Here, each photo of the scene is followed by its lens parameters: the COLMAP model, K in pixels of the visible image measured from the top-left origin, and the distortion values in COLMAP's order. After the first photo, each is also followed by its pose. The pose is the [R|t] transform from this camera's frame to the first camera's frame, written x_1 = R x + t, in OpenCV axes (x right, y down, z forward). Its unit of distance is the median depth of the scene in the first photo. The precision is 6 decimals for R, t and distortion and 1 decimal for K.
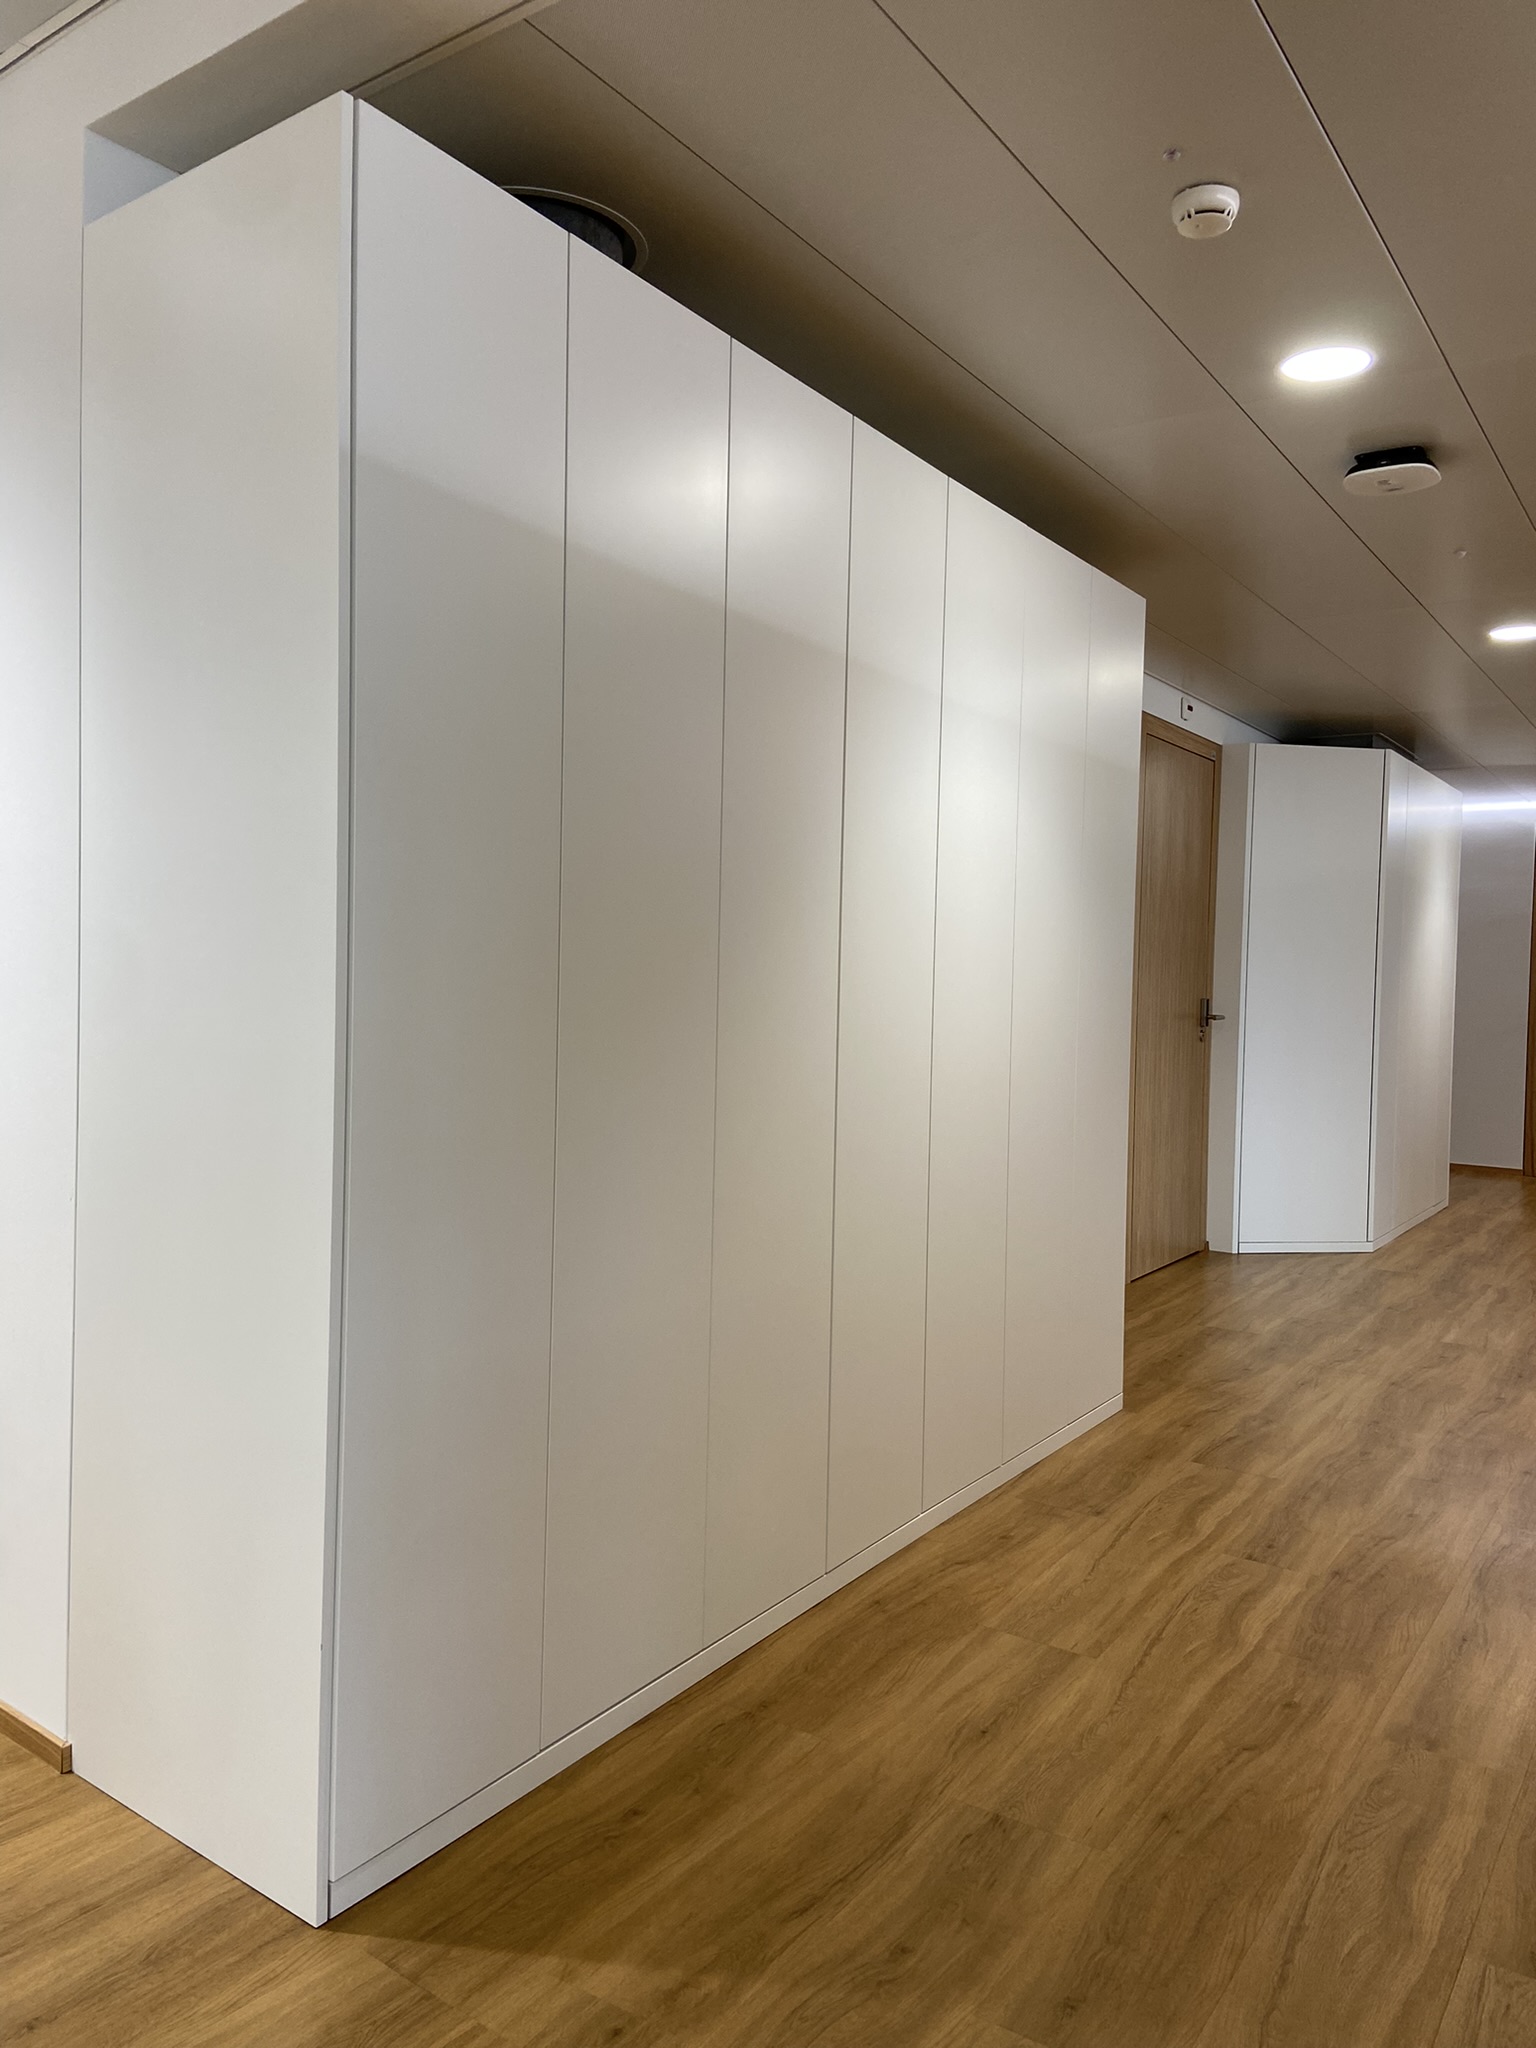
lens RADIAL K [[1543.7, 0, 769.9], [0, 1543.7, 1031.7], [0, 0, 1]] dist [0.126381, -0.165330]
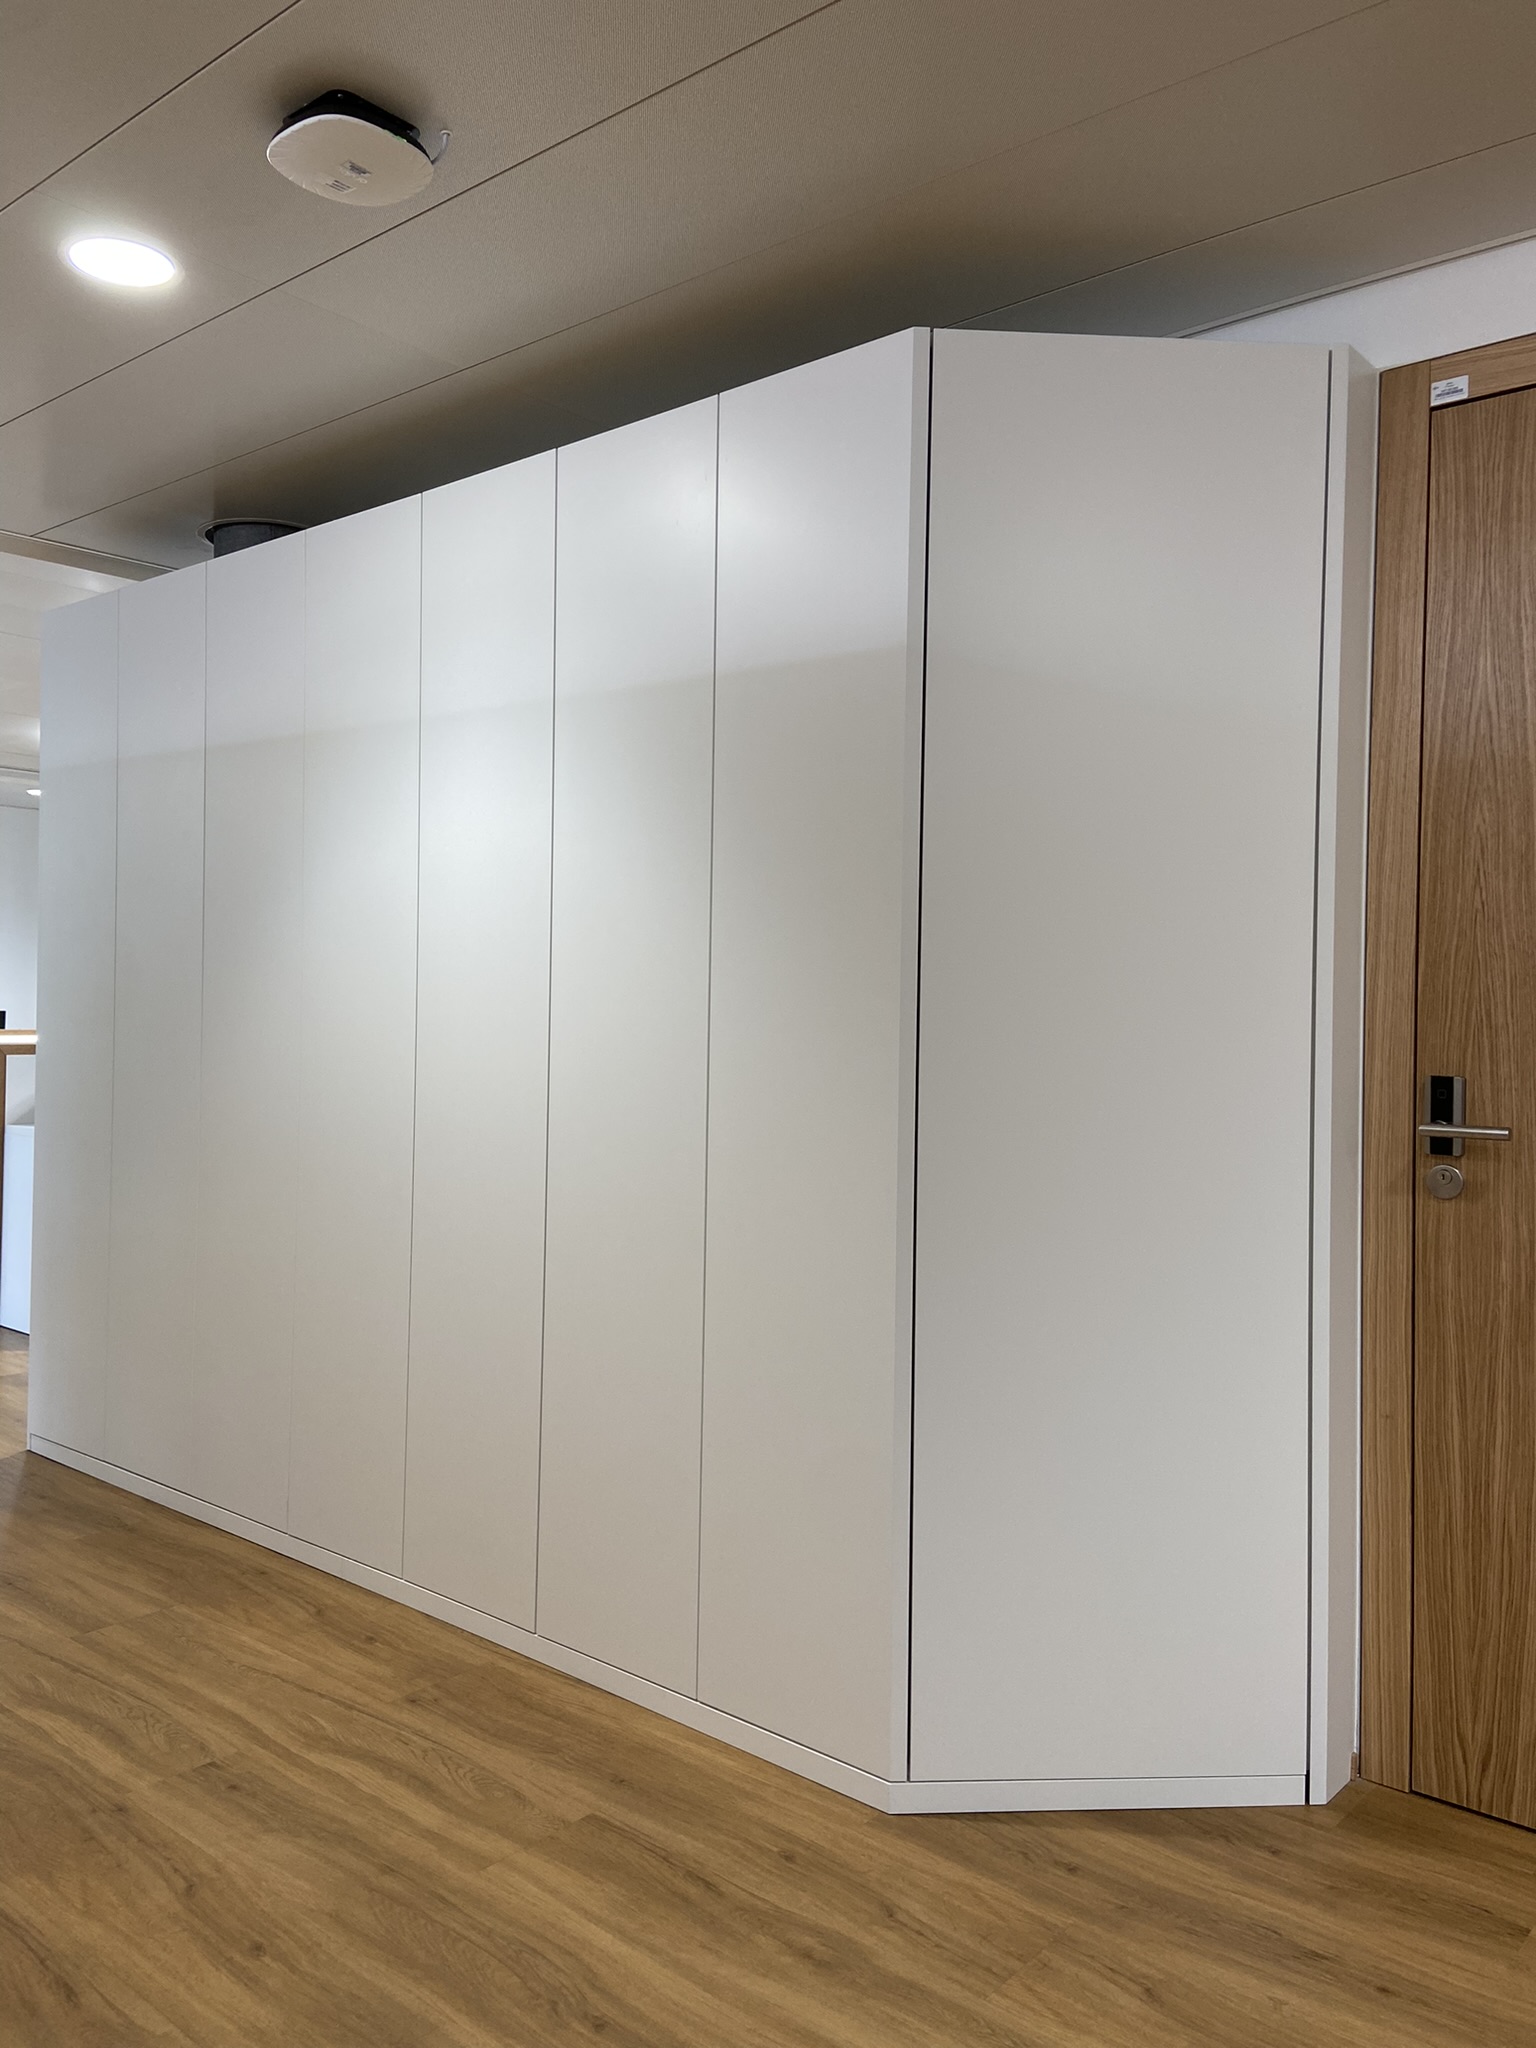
lens RADIAL K [[1543.7, 0, 769.9], [0, 1543.7, 1031.7], [0, 0, 1]] dist [0.126381, -0.165330]
pose [[-0.134021, -0.001191, -0.990978, 0.999575], [-0.049100, 0.998779, 0.005440, -0.044682], [0.989761, 0.049386, -0.133916, 1.300878]]
